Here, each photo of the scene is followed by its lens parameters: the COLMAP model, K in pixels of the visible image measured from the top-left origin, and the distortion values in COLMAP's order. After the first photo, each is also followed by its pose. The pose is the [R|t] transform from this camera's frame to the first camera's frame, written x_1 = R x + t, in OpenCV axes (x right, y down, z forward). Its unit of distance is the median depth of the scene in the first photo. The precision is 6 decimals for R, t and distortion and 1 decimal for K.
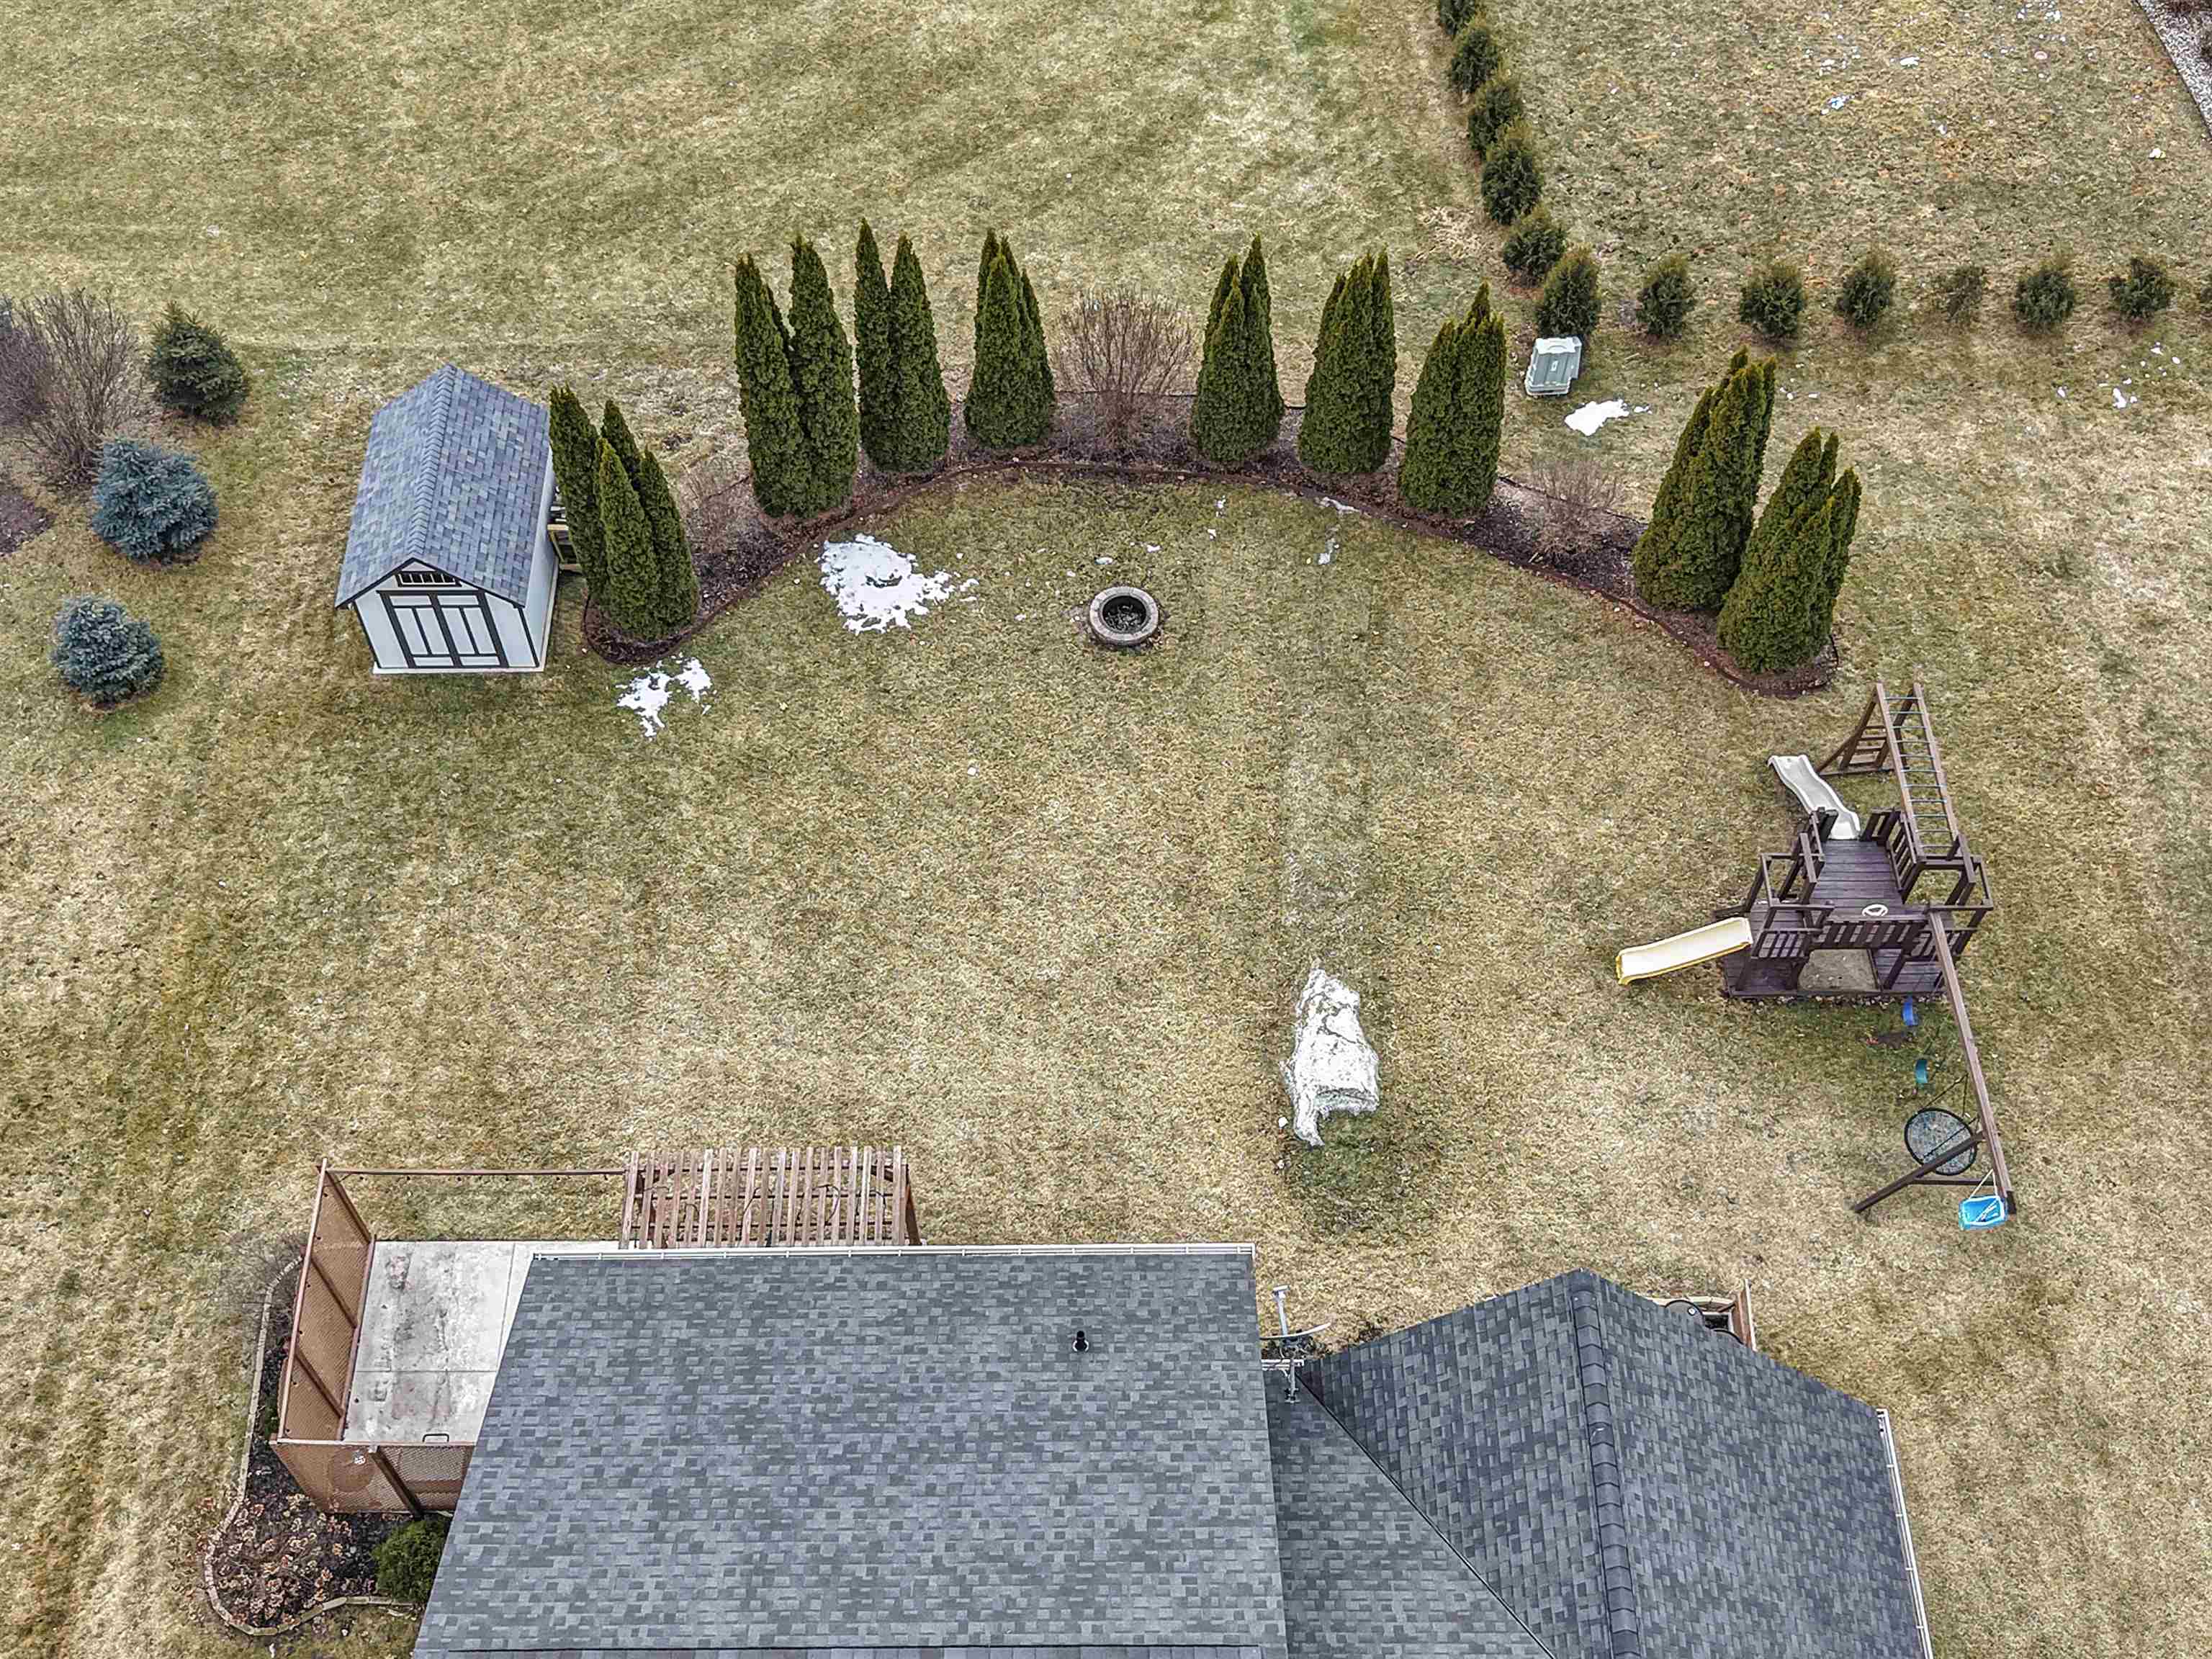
lens RADIAL K [[2588.2, 0, 1106.0], [0, 2588.2, 829.5], [0, 0, 1]] dist [-0.013572, -0.012528]
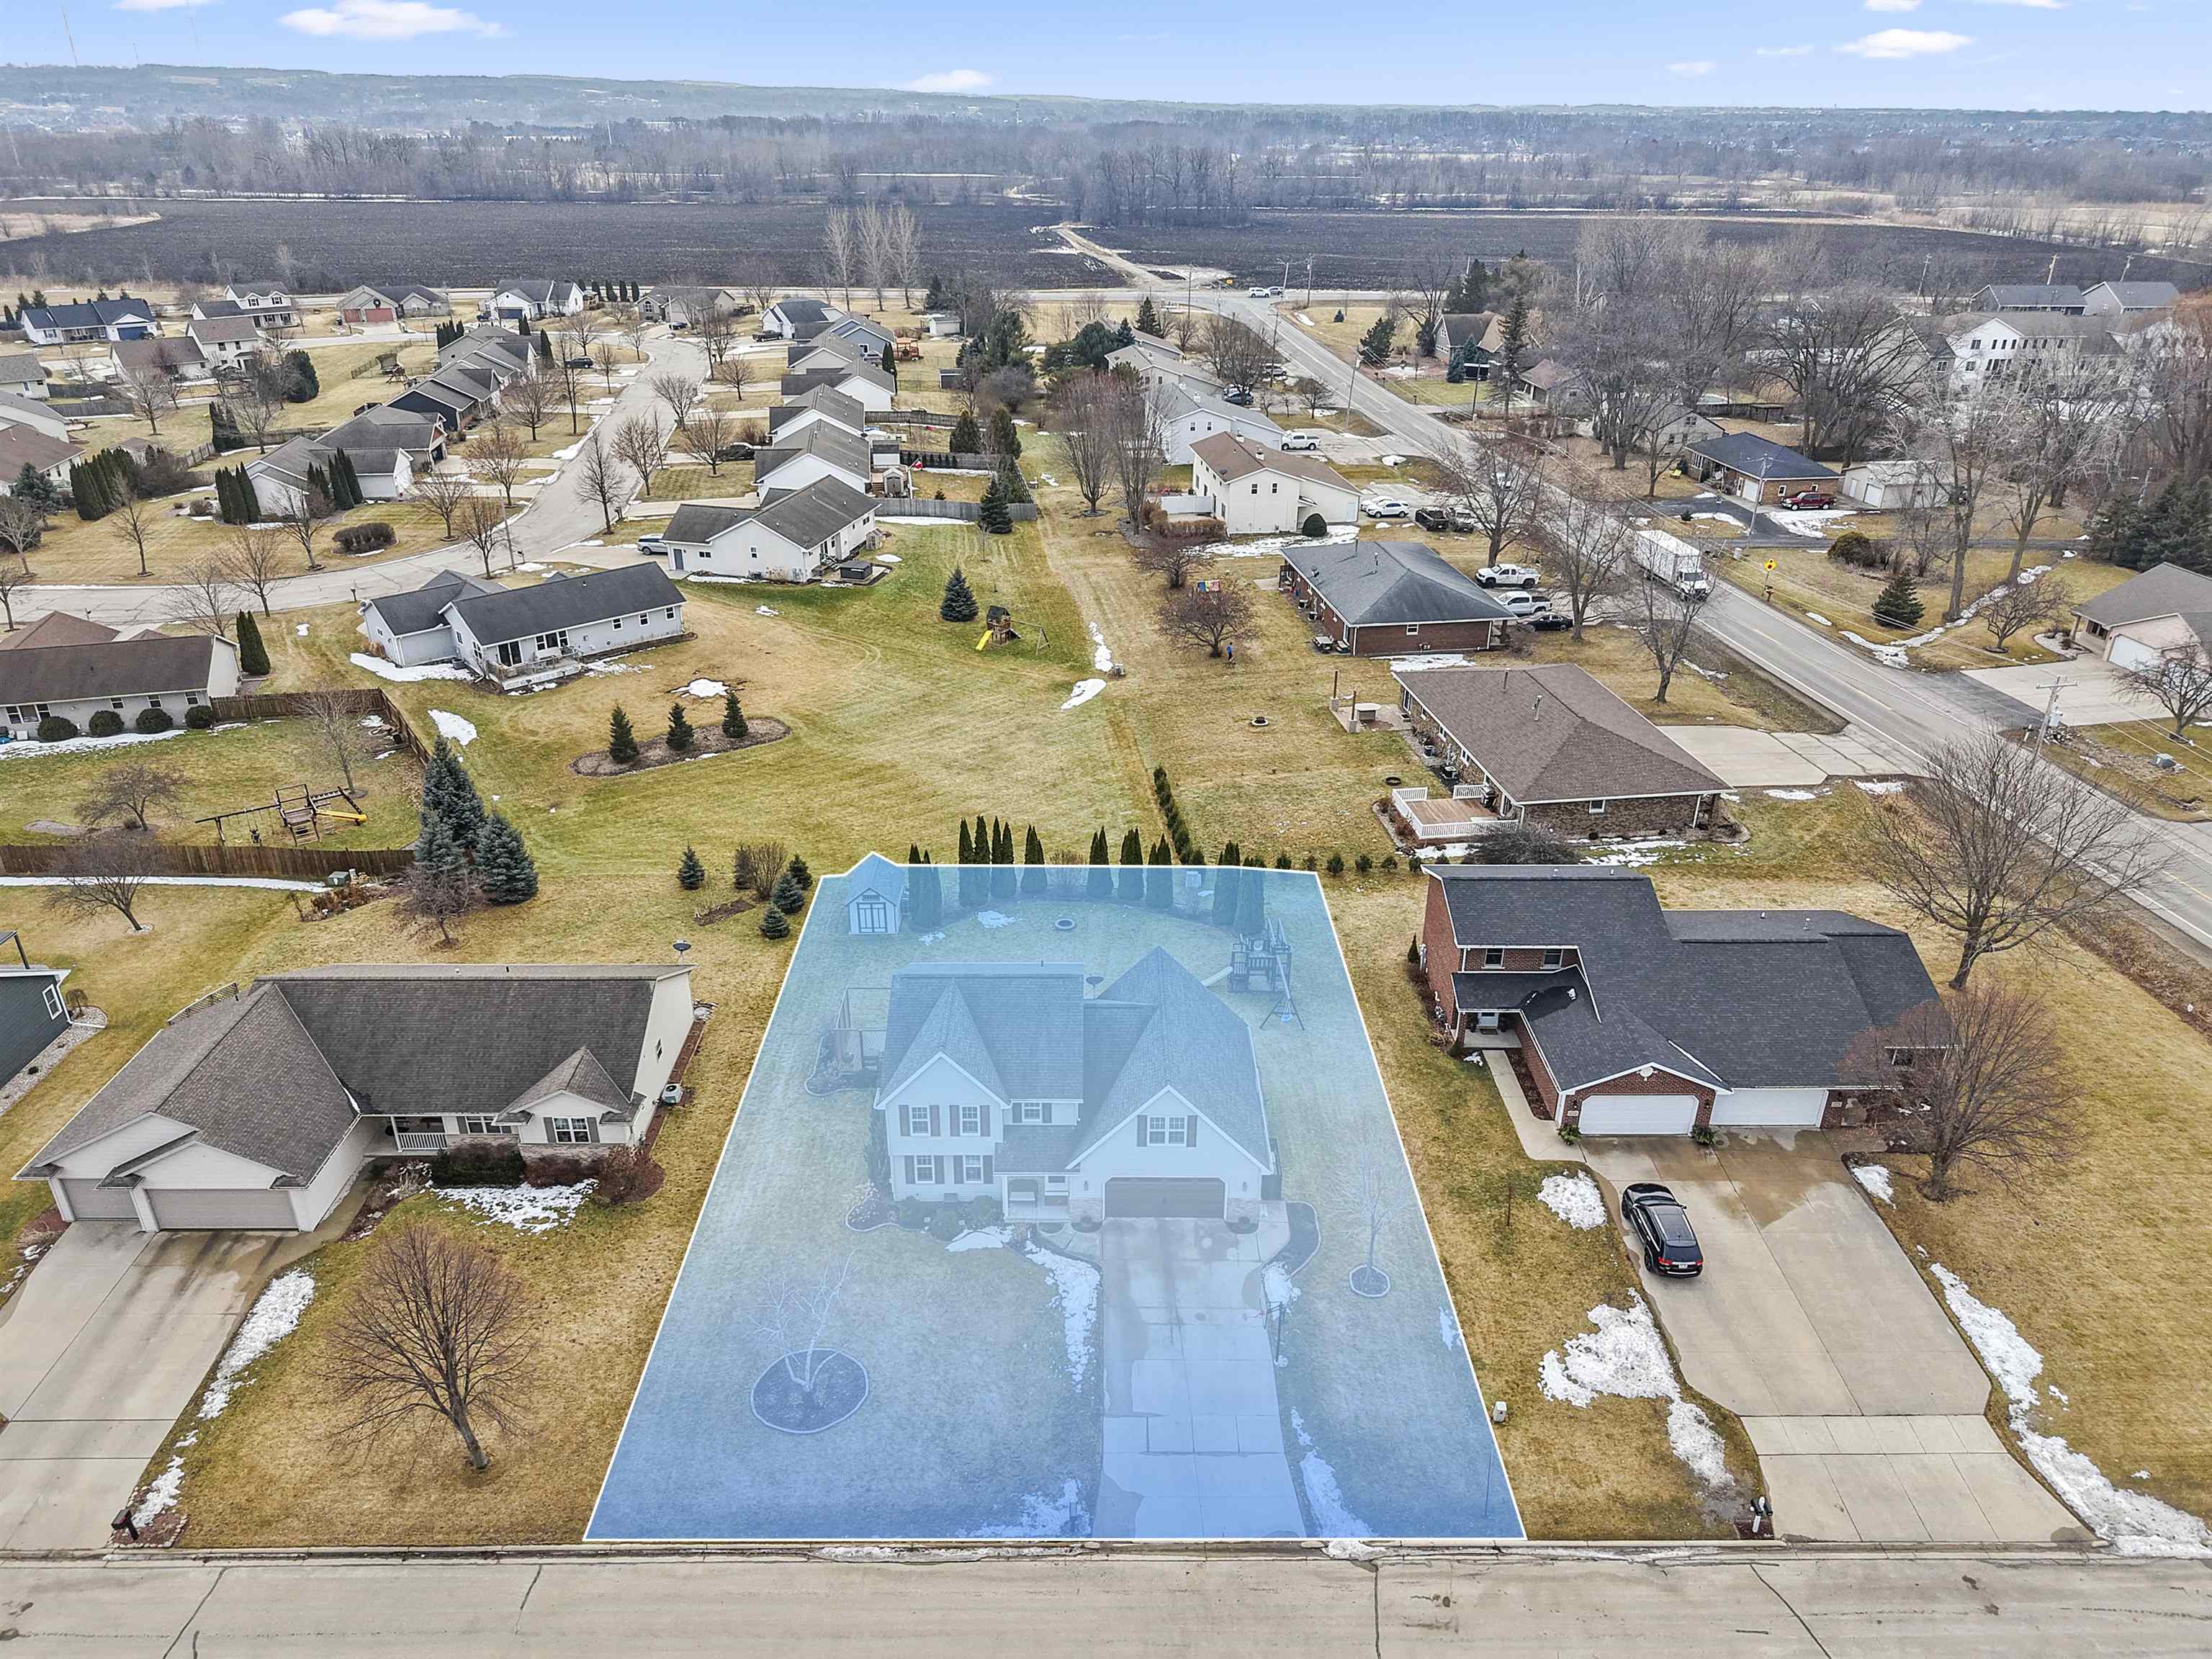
lens RADIAL K [[1630.9, 0, 1106.0], [0, 1630.9, 829.5], [0, 0, 1]] dist [-0.006742, -0.001939]
pose [[0.999960, 0.008879, -0.001114, 0.063745], [-0.008149, 0.852084, -0.523342, 0.950594], [-0.003697, 0.523330, 0.852122, -0.932809]]
